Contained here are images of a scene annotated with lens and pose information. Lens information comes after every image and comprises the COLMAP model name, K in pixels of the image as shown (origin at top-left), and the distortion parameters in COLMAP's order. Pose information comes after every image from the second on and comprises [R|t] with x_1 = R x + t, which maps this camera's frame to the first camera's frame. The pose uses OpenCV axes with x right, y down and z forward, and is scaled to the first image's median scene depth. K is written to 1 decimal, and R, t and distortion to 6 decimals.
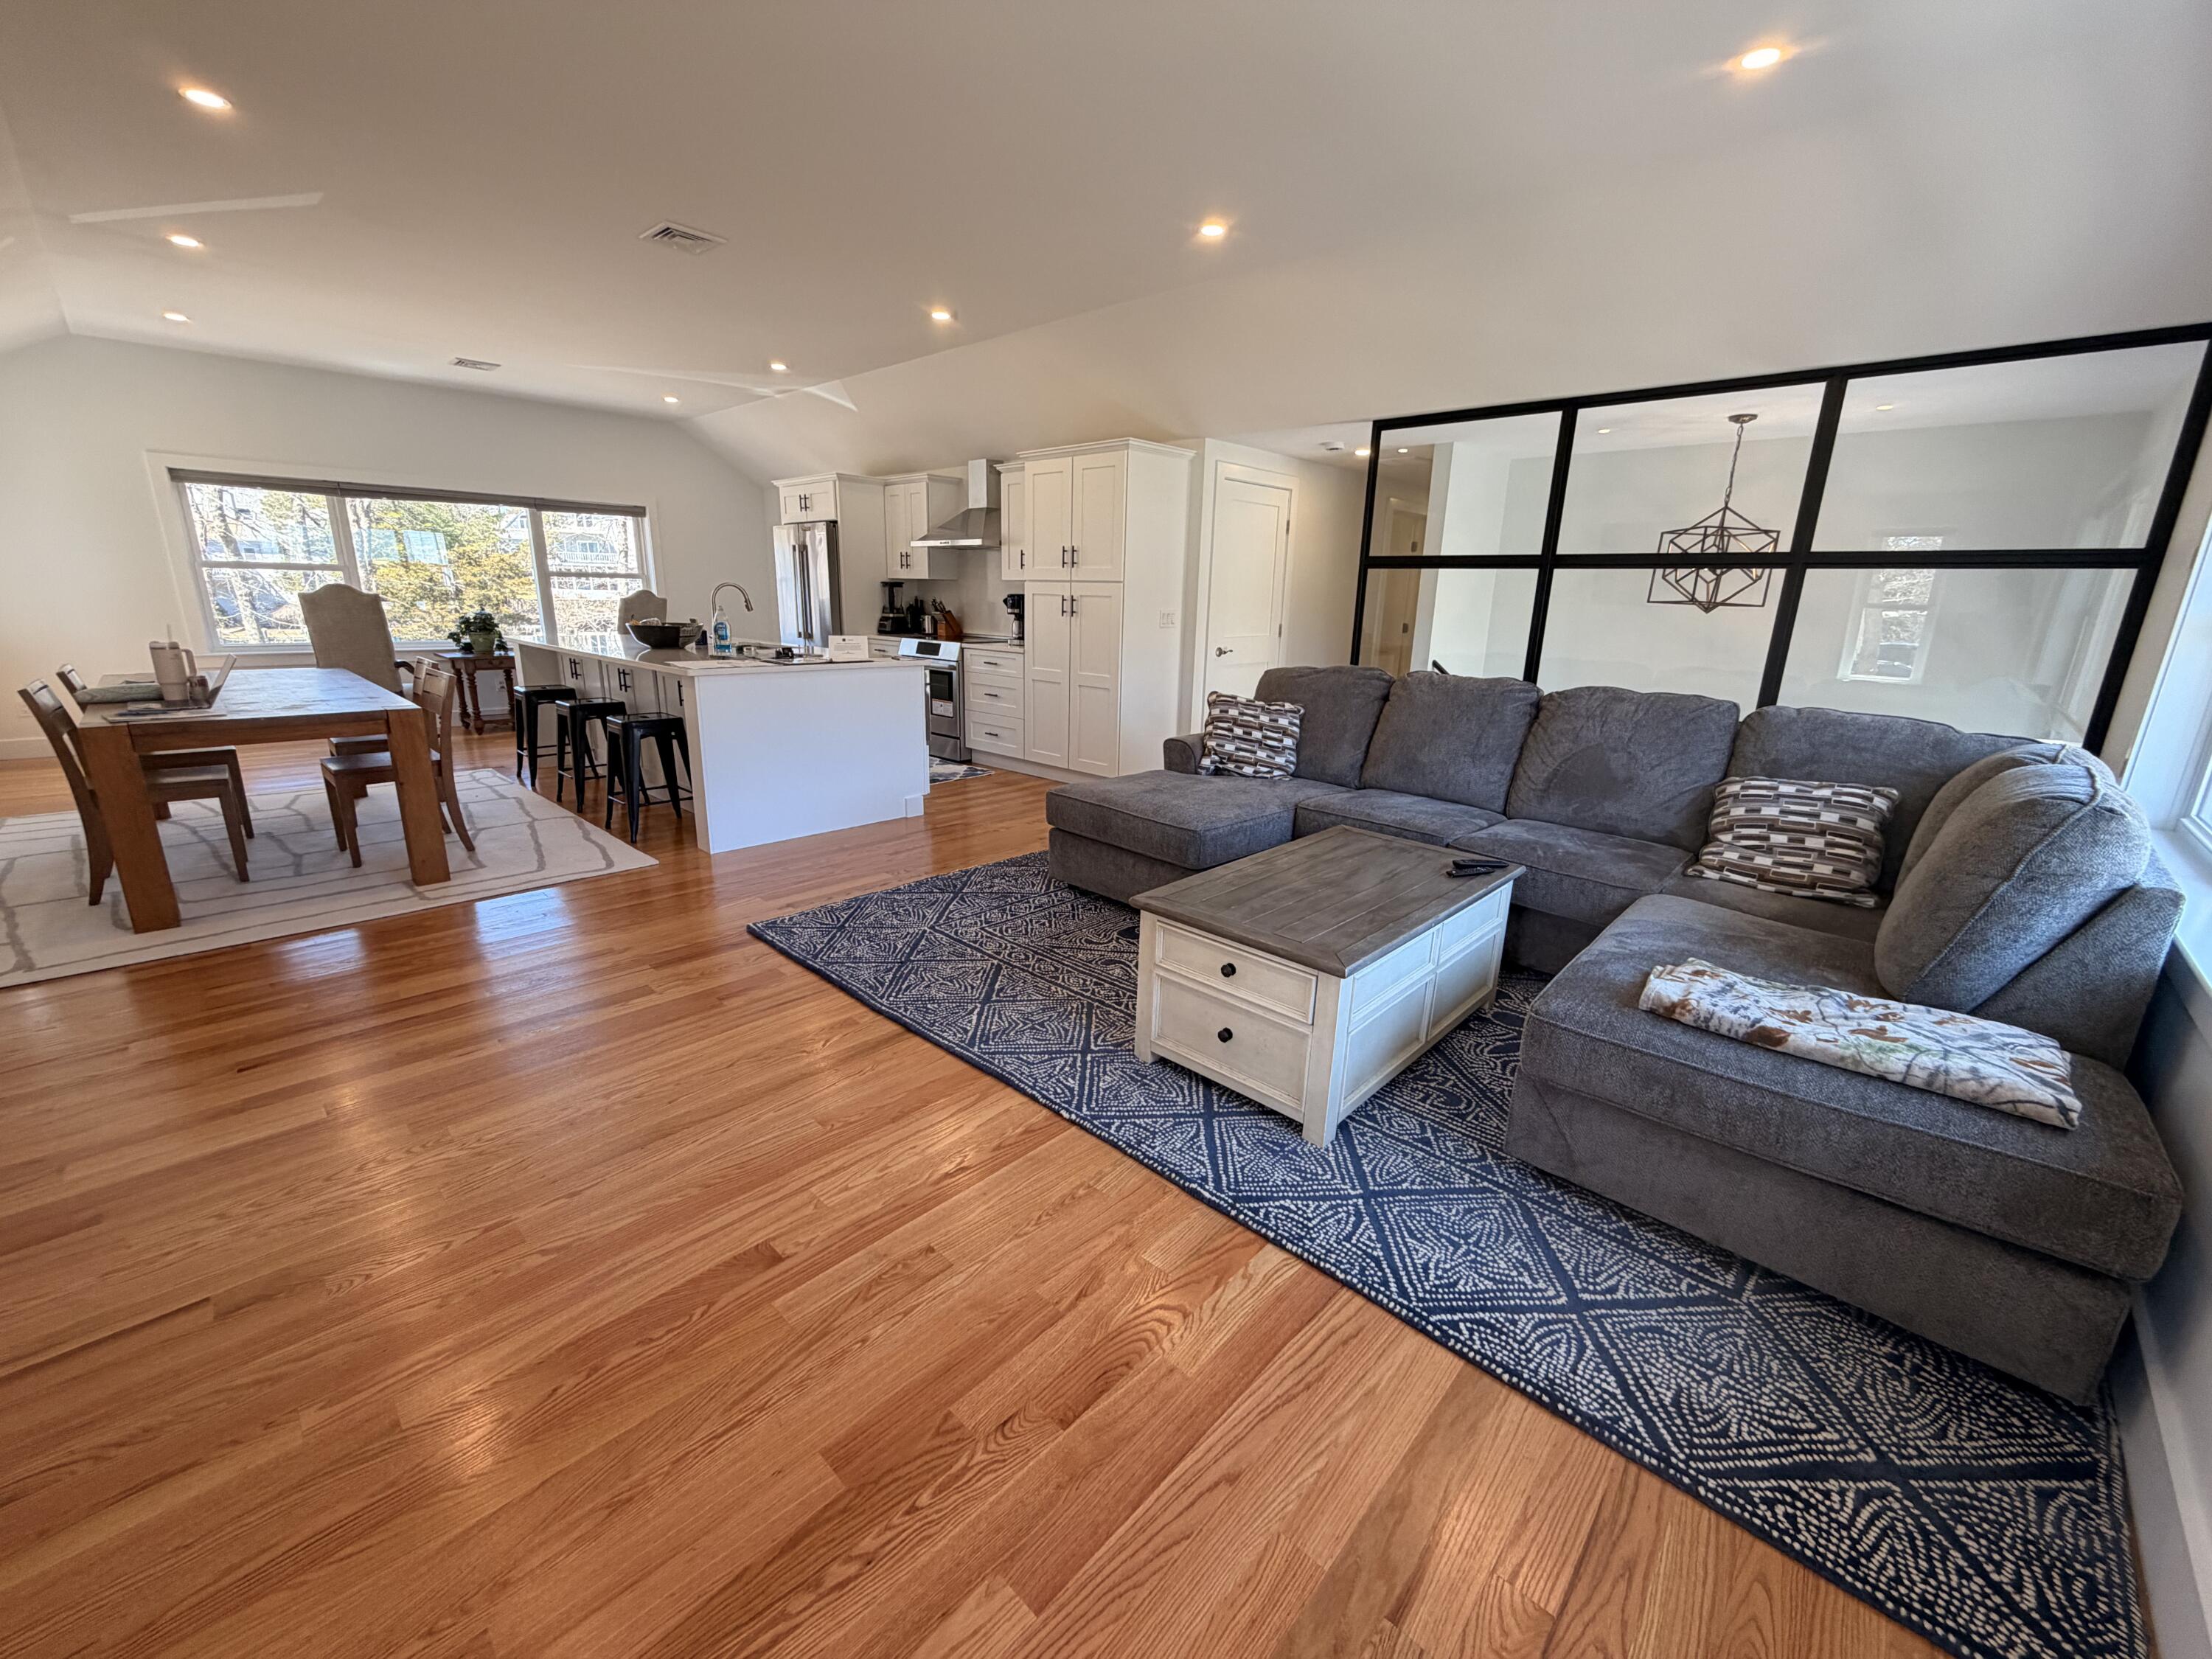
lens RADIAL K [[878.6, 0, 1103.6], [0, 878.6, 831.2], [0, 0, 1]] dist [0.006040, -0.001321]
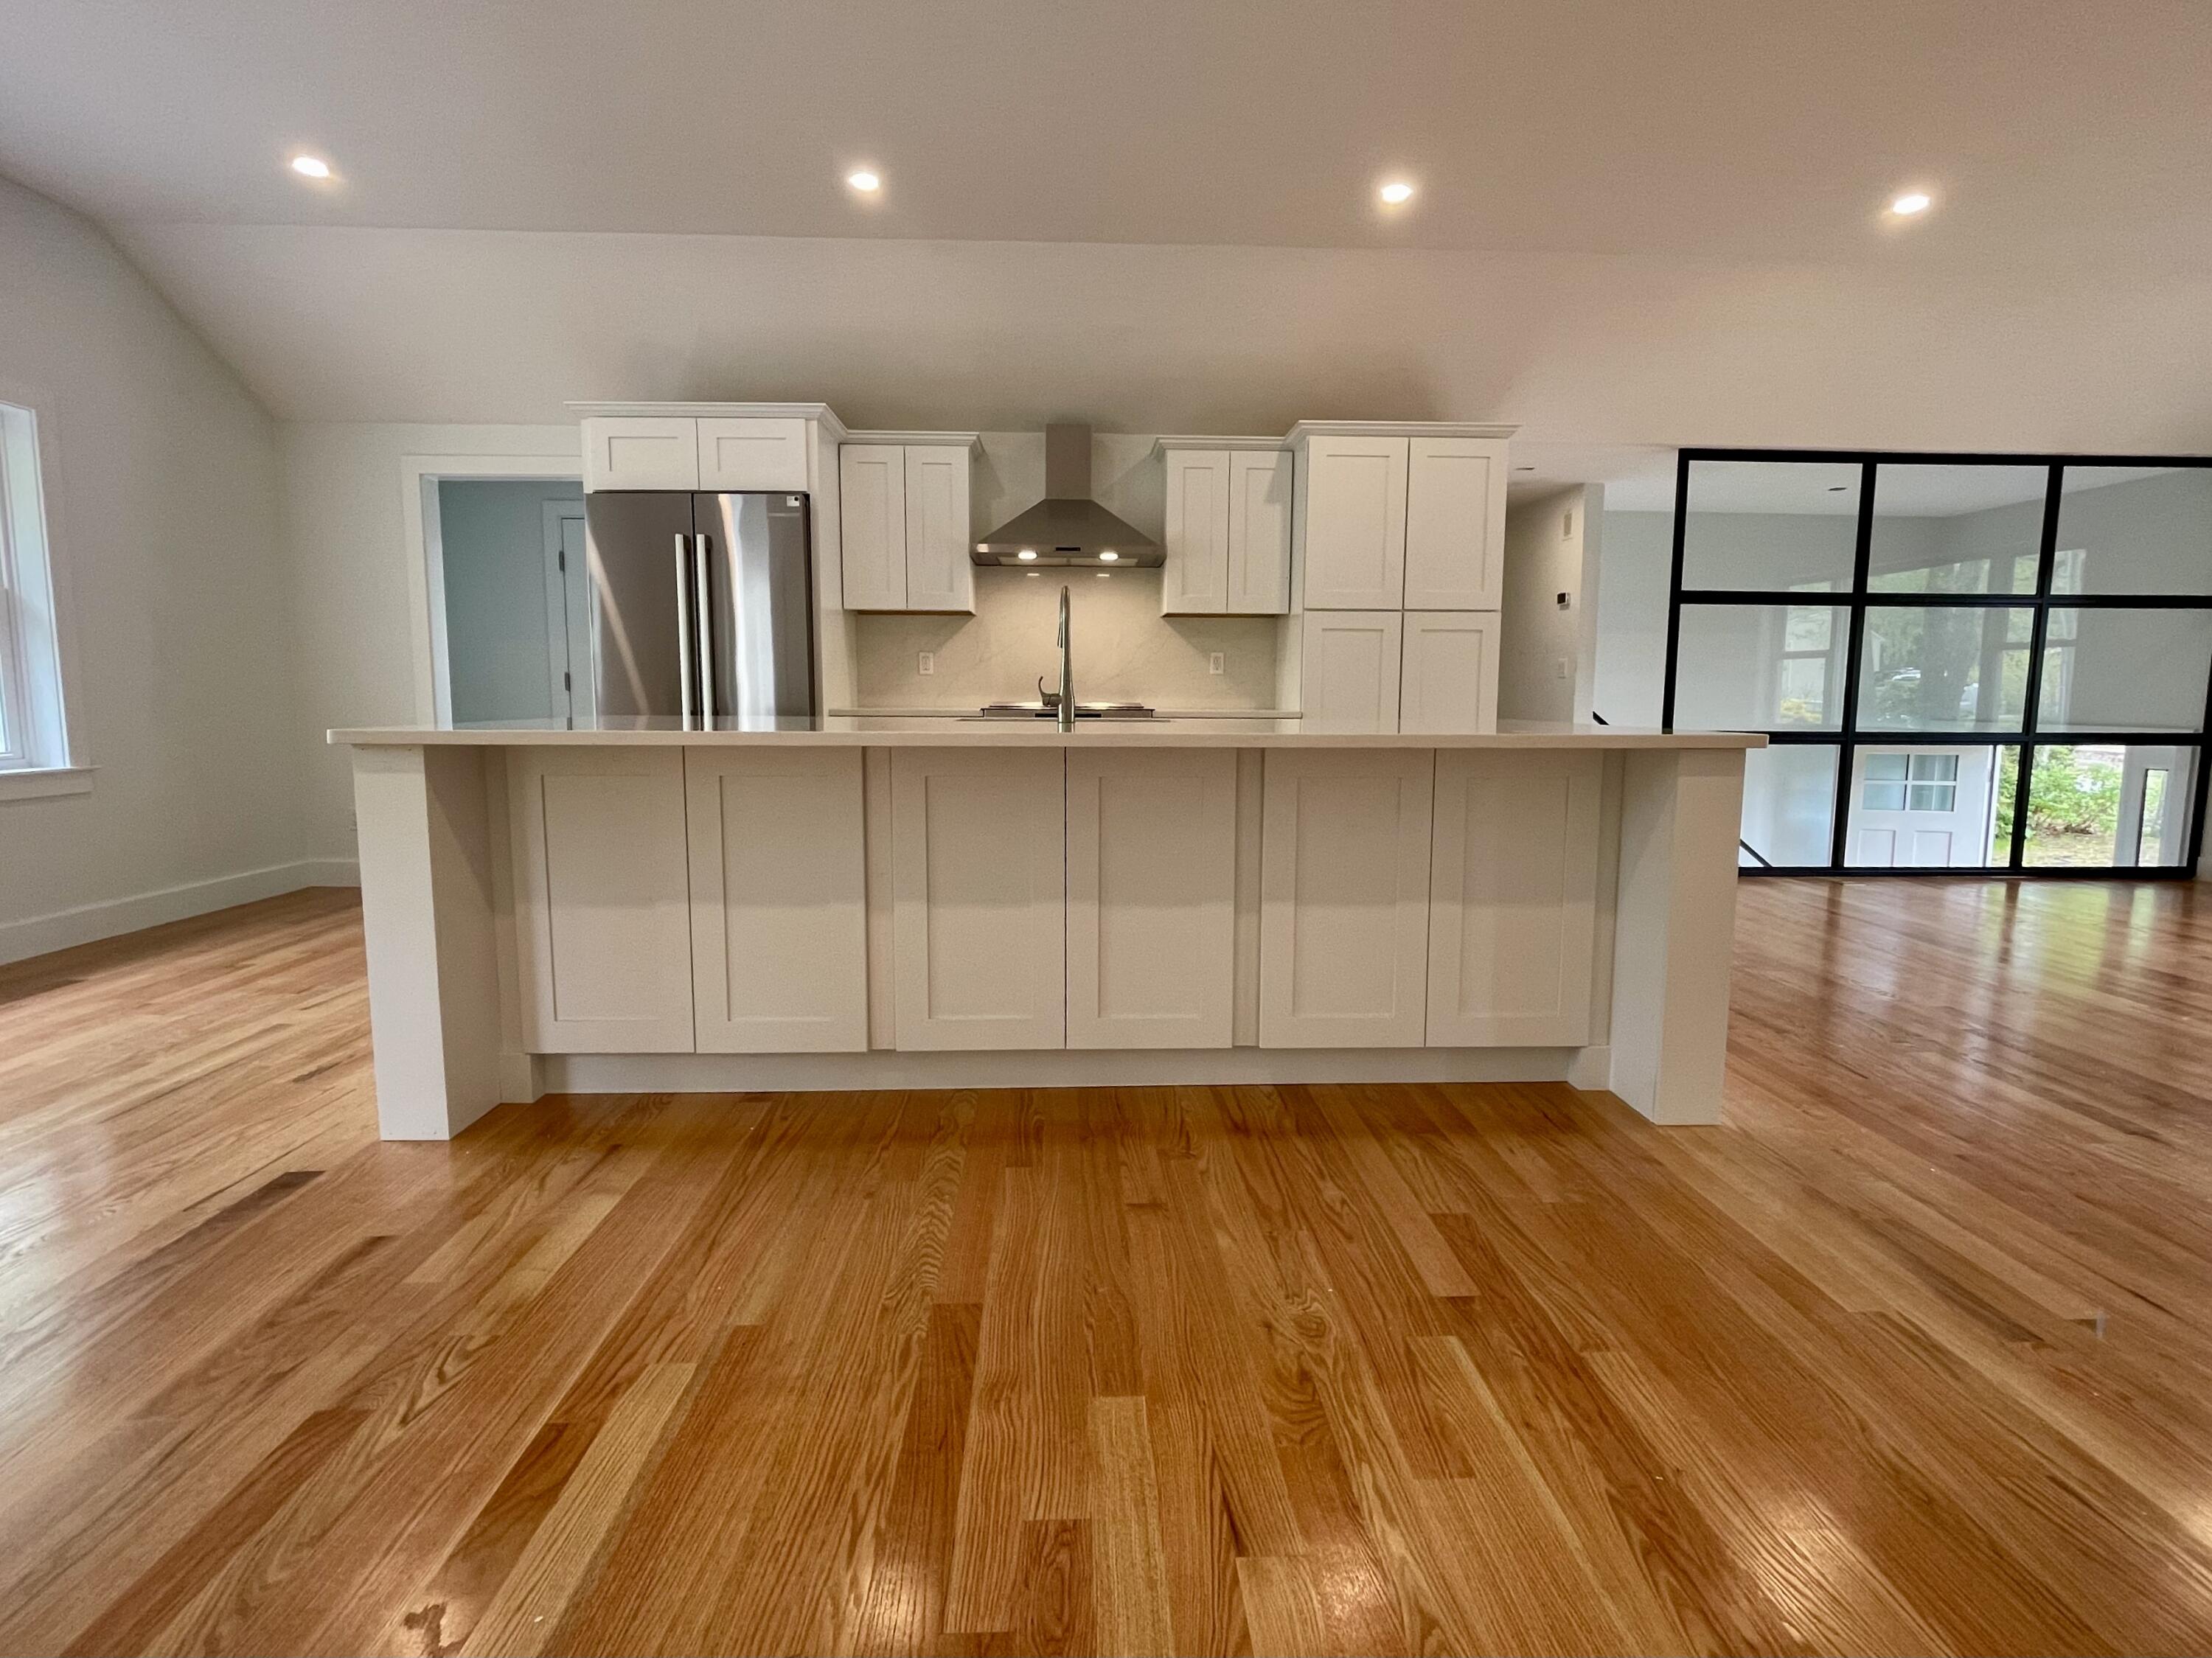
lens RADIAL K [[1038.5, 0, 1108.0], [0, 1038.5, 799.4], [0, 0, 1]] dist [-0.002208, 0.001561]
pose [[0.697335, -0.093715, 0.710592, -0.950334], [0.199518, 0.977610, -0.066866, -0.155728], [-0.688415, 0.188404, 0.700420, 0.734175]]
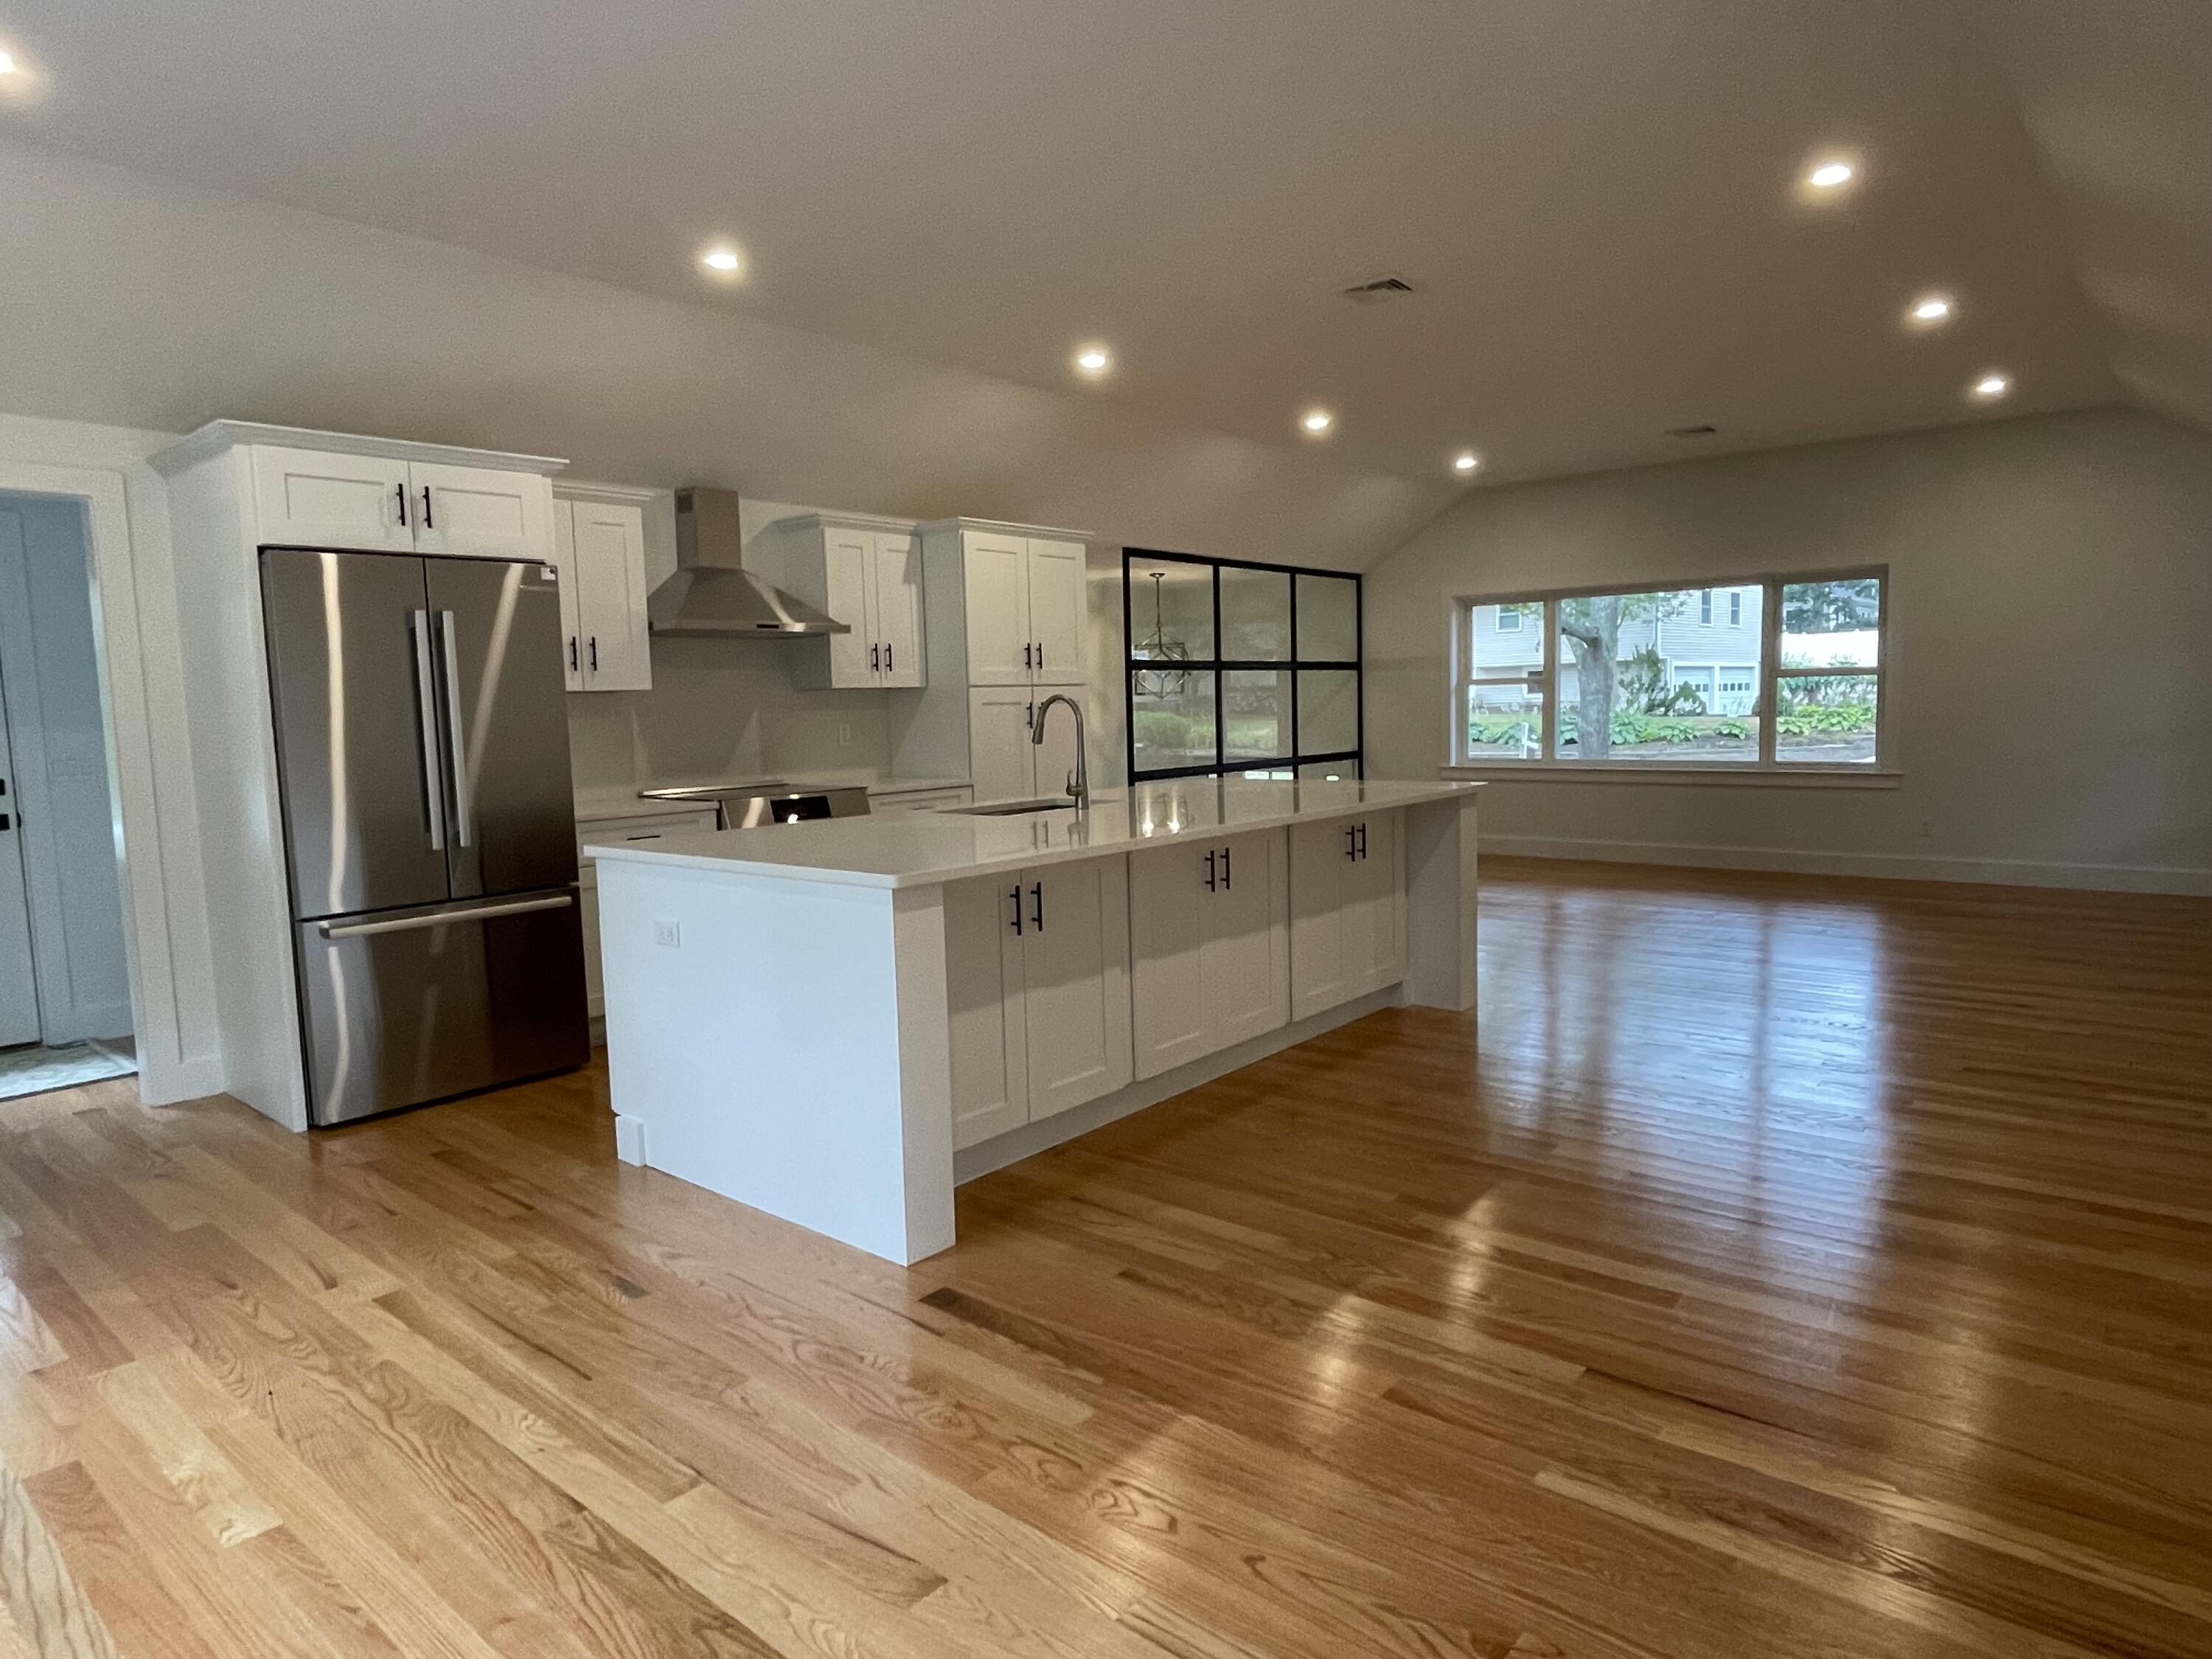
lens RADIAL K [[1288.7, 0, 1112.1], [0, 1288.7, 832.4], [0, 0, 1]] dist [-0.007931, -0.001155]
pose [[-0.060664, -0.123458, 0.990494, -1.450152], [0.288505, 0.947798, 0.135807, -0.353236], [-0.955555, 0.294001, -0.021879, 1.188117]]
